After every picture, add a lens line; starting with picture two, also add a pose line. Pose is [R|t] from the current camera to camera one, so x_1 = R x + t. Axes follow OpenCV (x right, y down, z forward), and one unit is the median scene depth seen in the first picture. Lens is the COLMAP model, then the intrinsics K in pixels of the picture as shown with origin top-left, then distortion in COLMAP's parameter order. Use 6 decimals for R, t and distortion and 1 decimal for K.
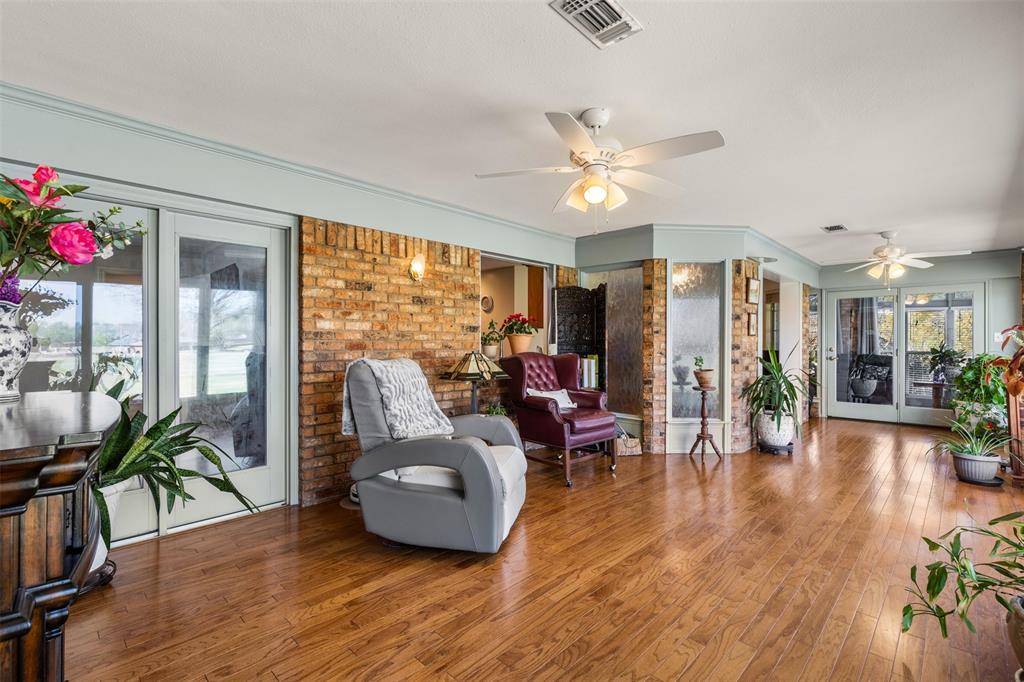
lens RADIAL K [[466.9, 0, 511.1], [0, 466.9, 339.8], [0, 0, 1]] dist [0.023841, -0.000021]
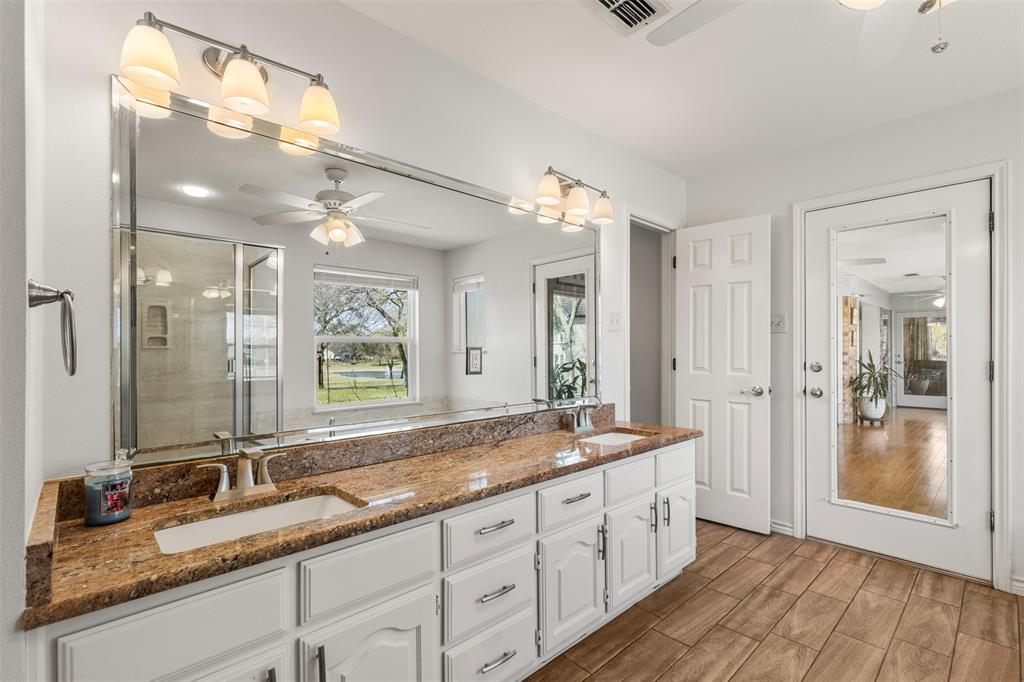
lens RADIAL K [[466.9, 0, 513.2], [0, 466.9, 346.1], [0, 0, 1]] dist [0.023841, -0.000021]
pose [[0.999256, -0.000457, -0.038556, -0.492129], [0.000298, 0.999991, -0.004129, -0.002906], [0.038558, 0.004114, 0.999248, -0.523866]]
